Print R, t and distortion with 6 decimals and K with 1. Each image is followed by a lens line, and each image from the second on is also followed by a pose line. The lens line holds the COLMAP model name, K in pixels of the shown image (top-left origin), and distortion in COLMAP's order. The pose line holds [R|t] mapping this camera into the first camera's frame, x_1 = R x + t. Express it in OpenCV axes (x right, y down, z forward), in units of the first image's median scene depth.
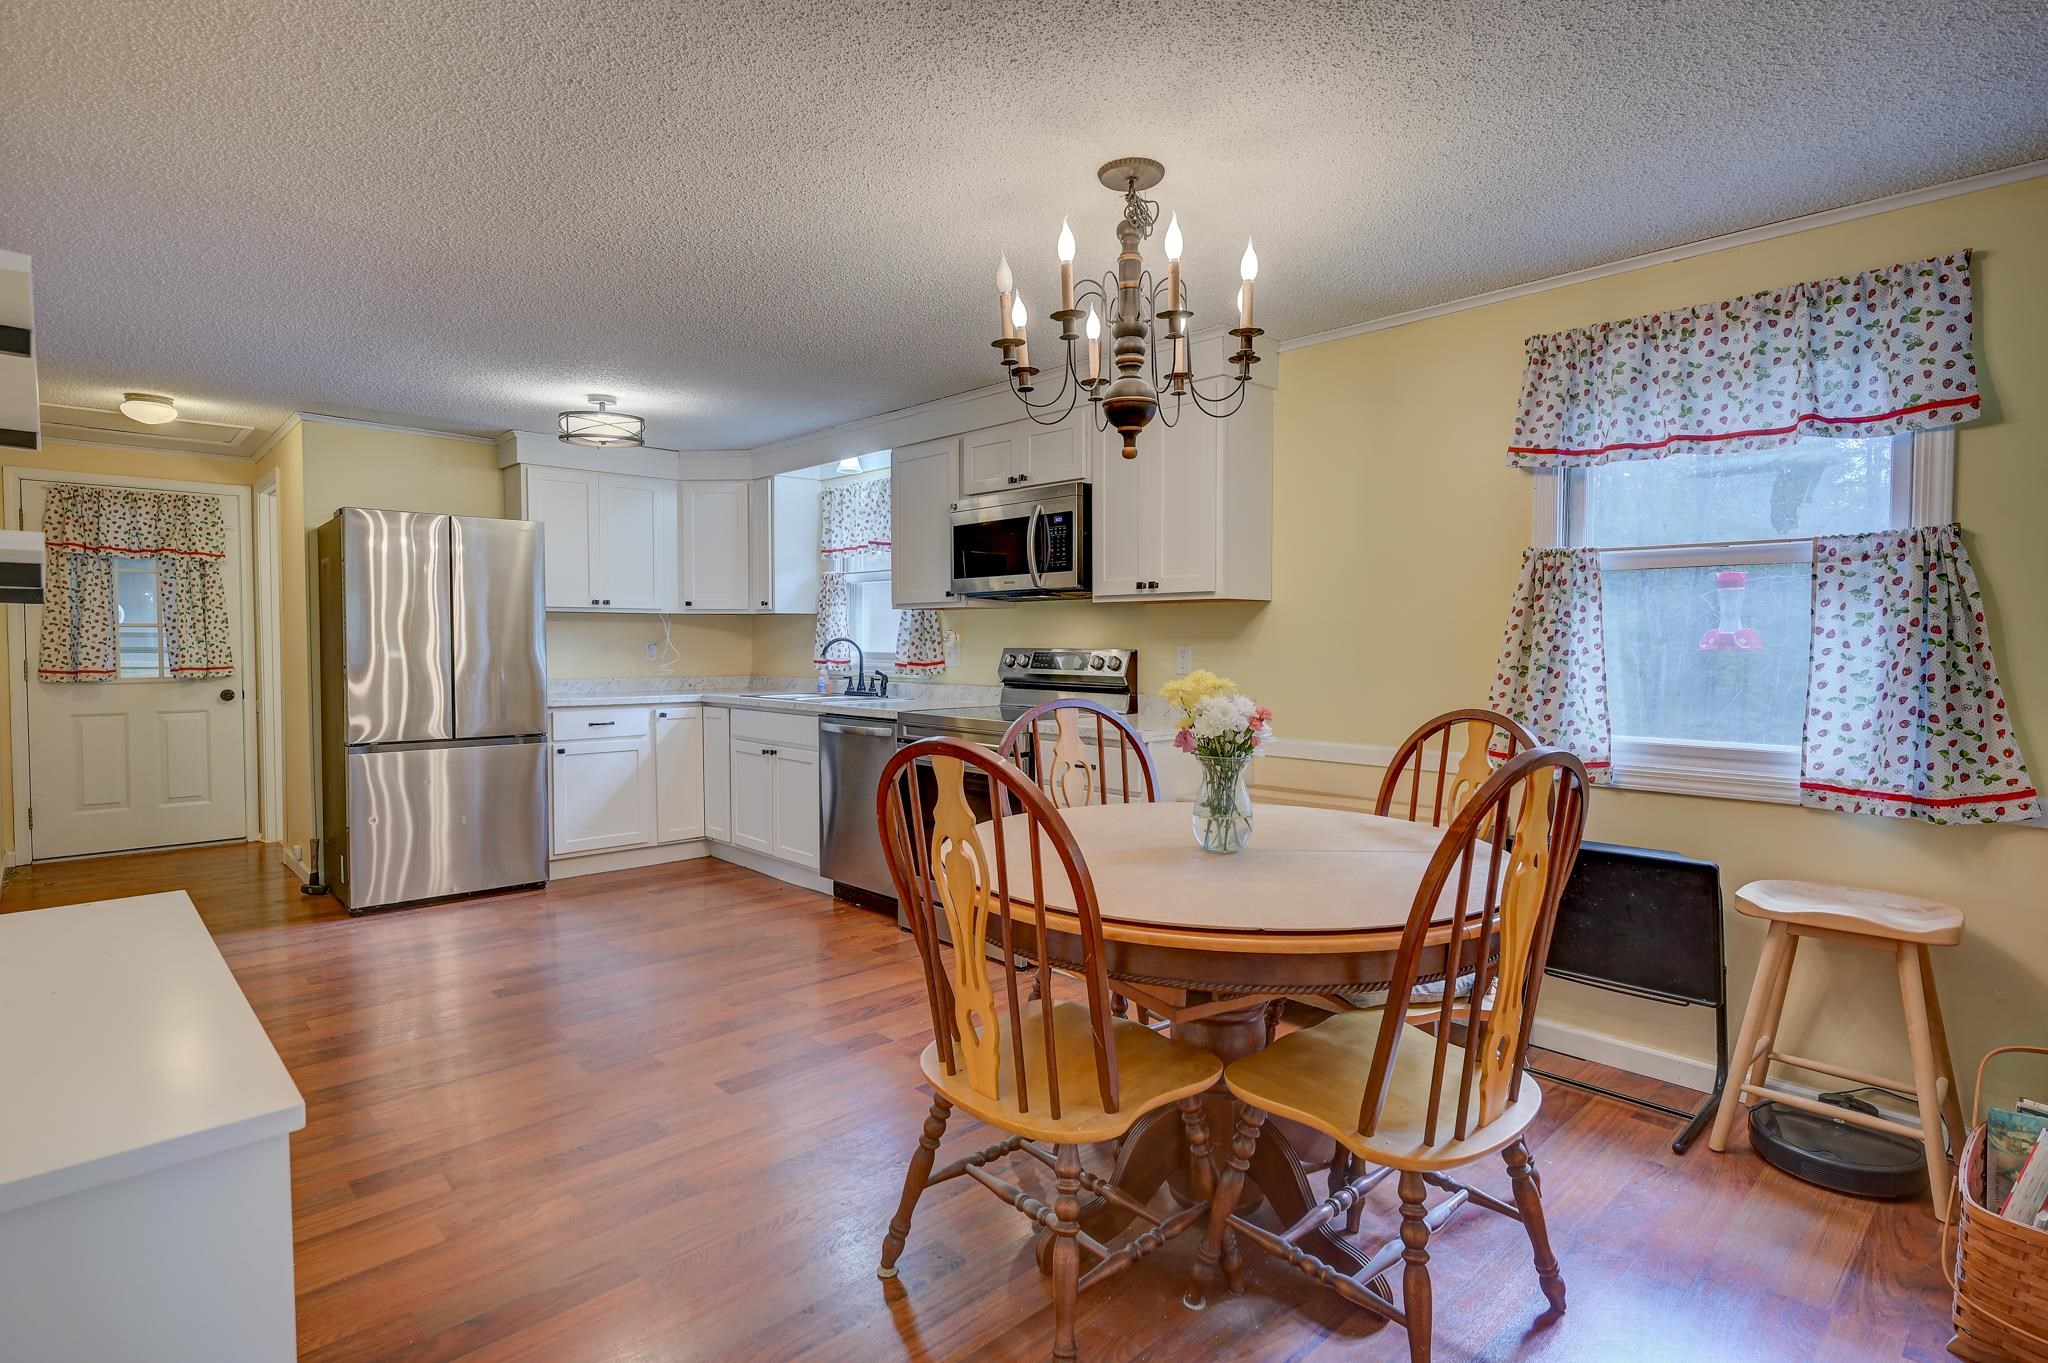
lens RADIAL K [[1030.6, 0, 1027.9], [0, 1030.6, 674.3], [0, 0, 1]] dist [0.002838, 0.000038]
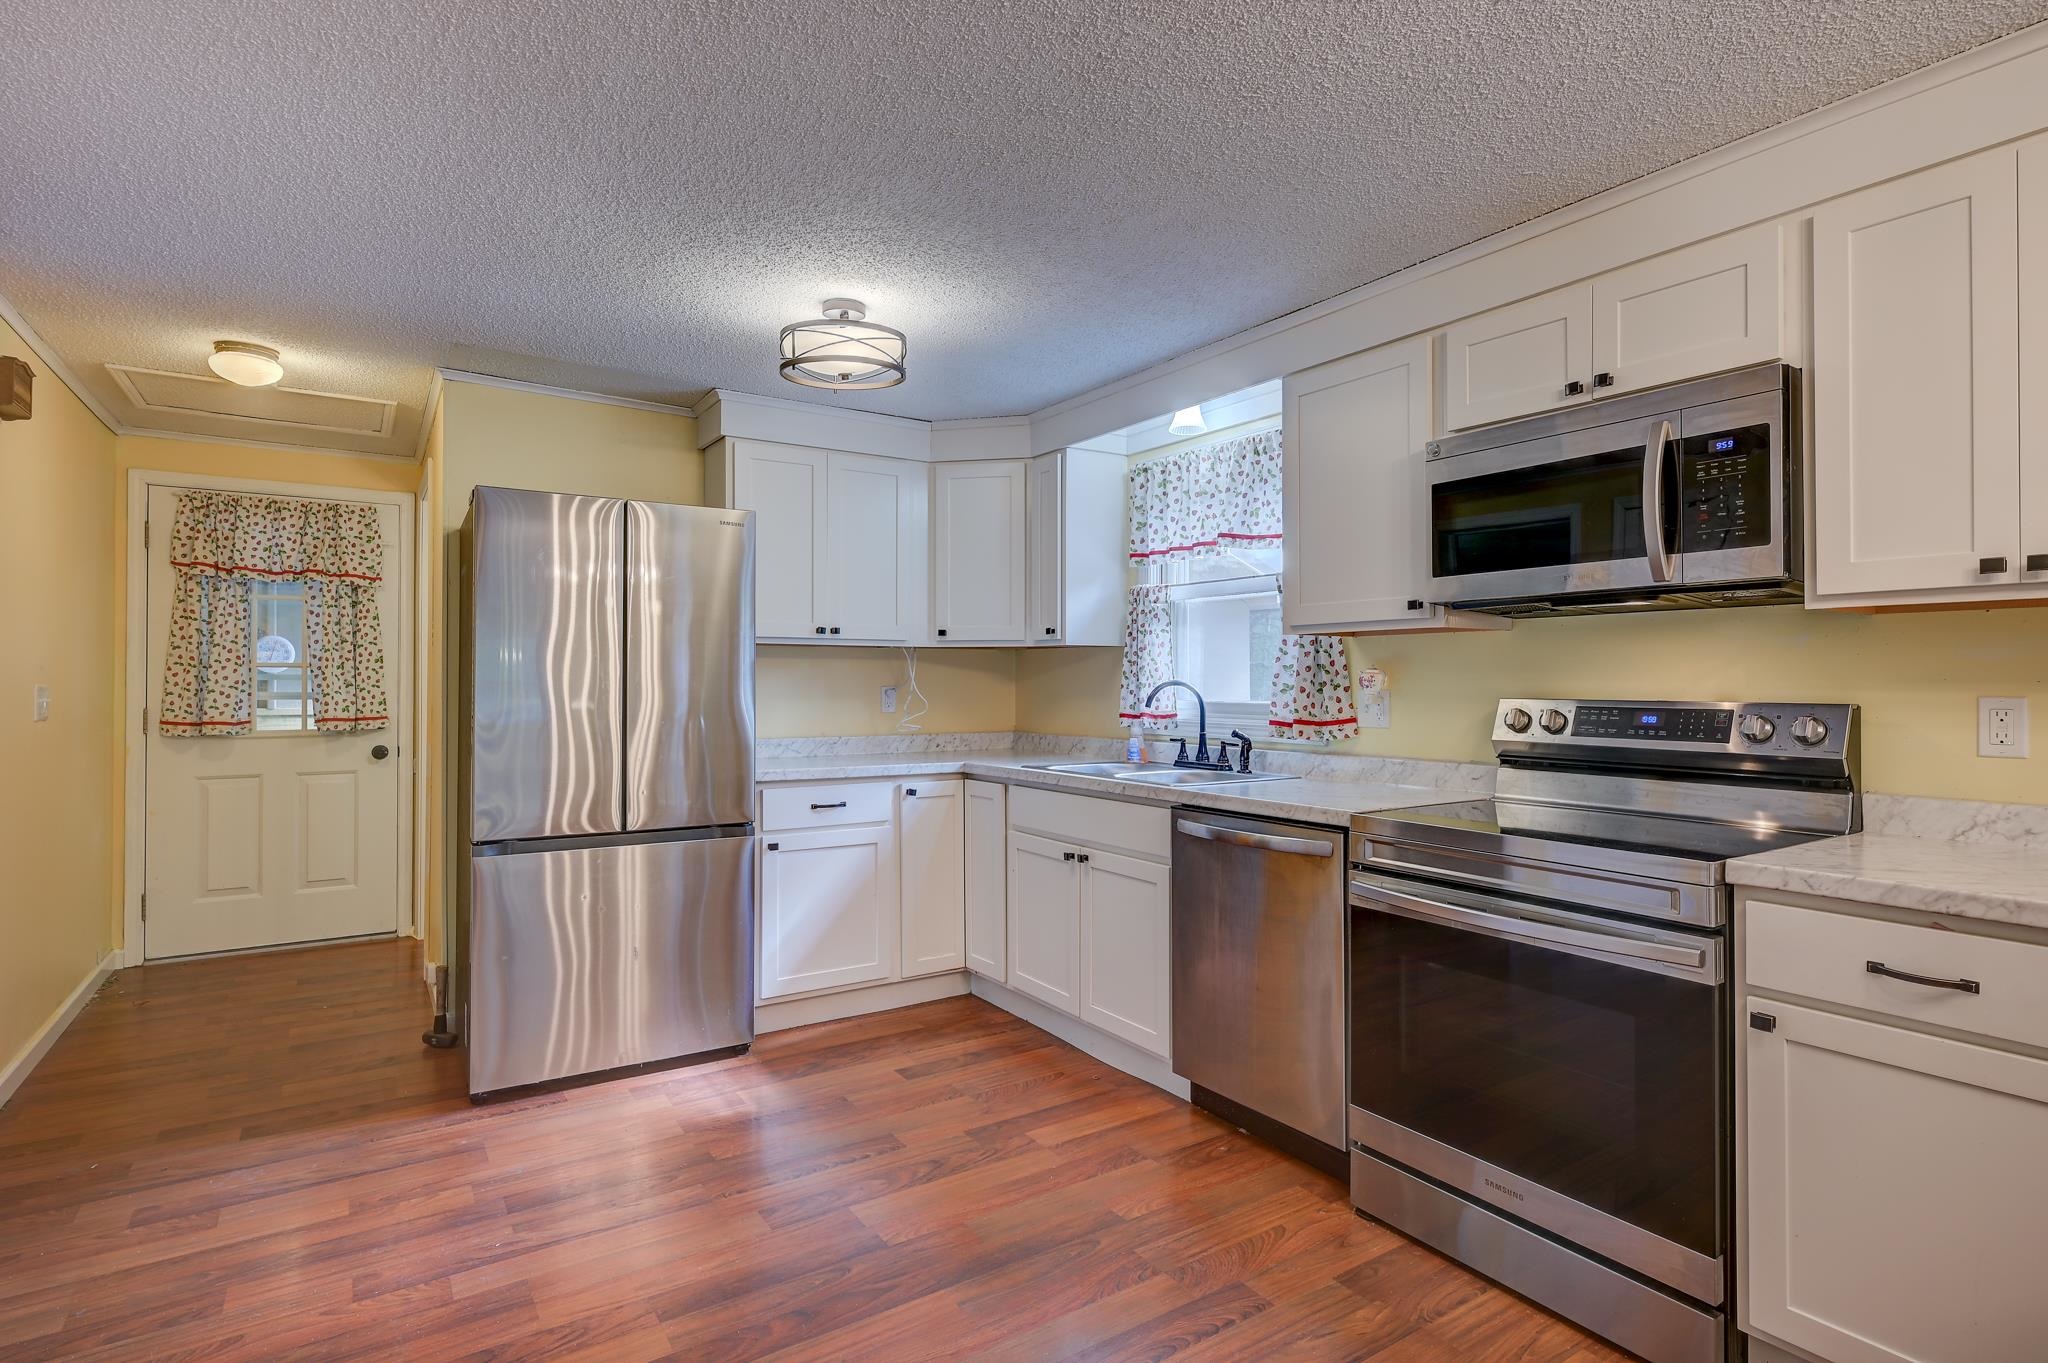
lens RADIAL K [[1030.6, 0, 1027.9], [0, 1030.6, 674.3], [0, 0, 1]] dist [0.002838, 0.000038]
pose [[0.984988, -0.000953, -0.172620, -0.164606], [-0.006144, 0.999158, -0.040572, -0.012541], [0.172513, 0.041023, 0.984153, 0.344342]]
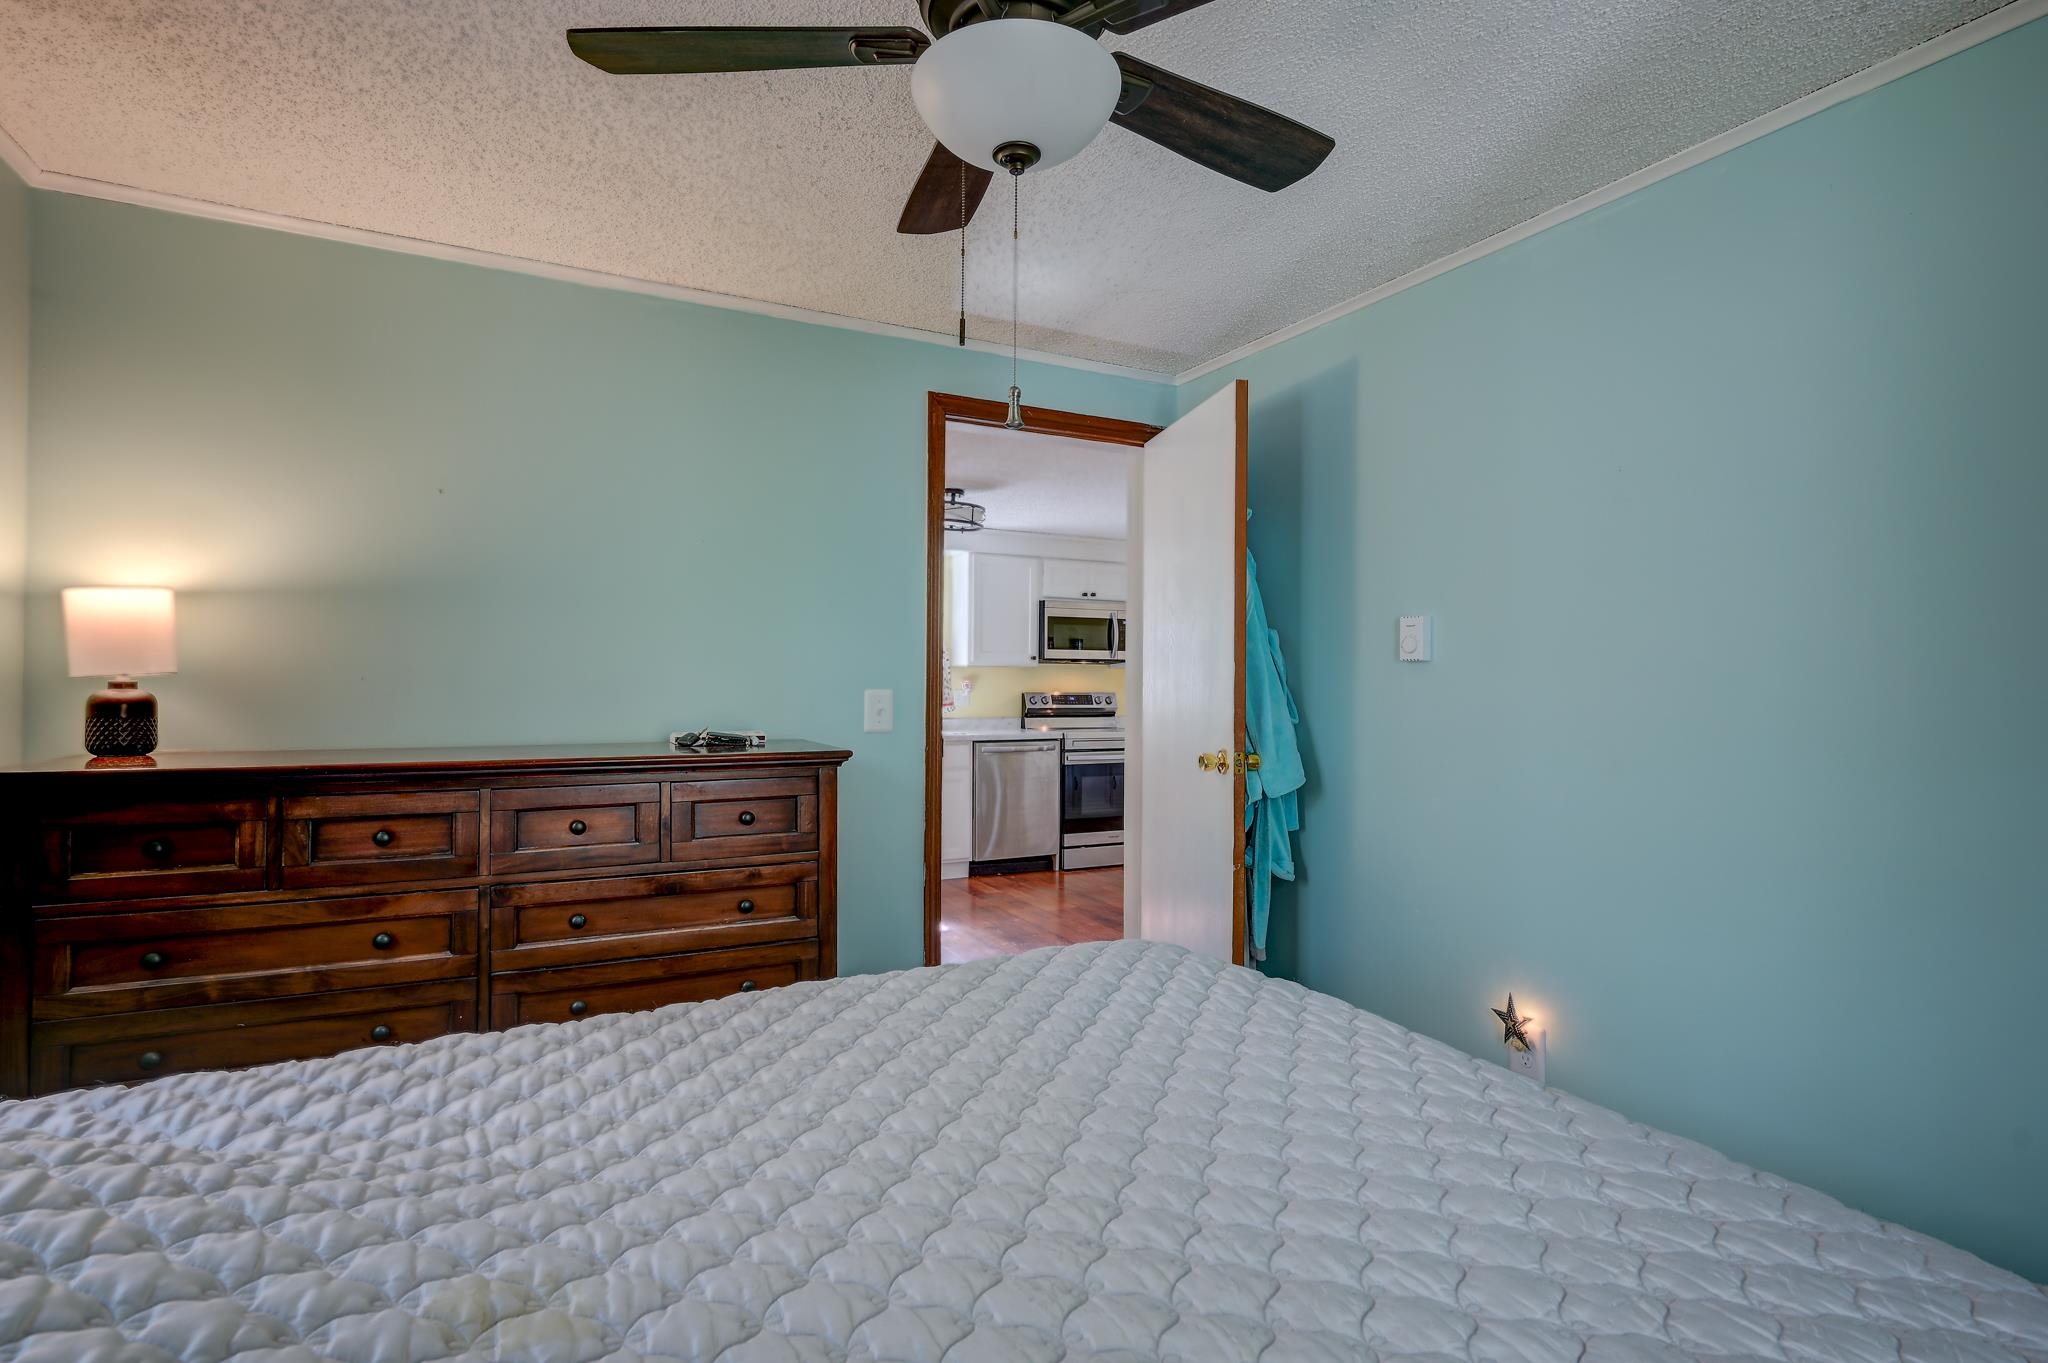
lens RADIAL K [[1008.2, 0, 1024.0], [0, 1008.2, 681.5], [0, 0, 1]] dist [0.003109, 0.000312]
pose [[0.283756, 0.007777, 0.958865, -1.332890], [0.024724, 0.999575, -0.015424, -0.016449], [-0.958578, 0.028084, 0.283443, 0.505881]]
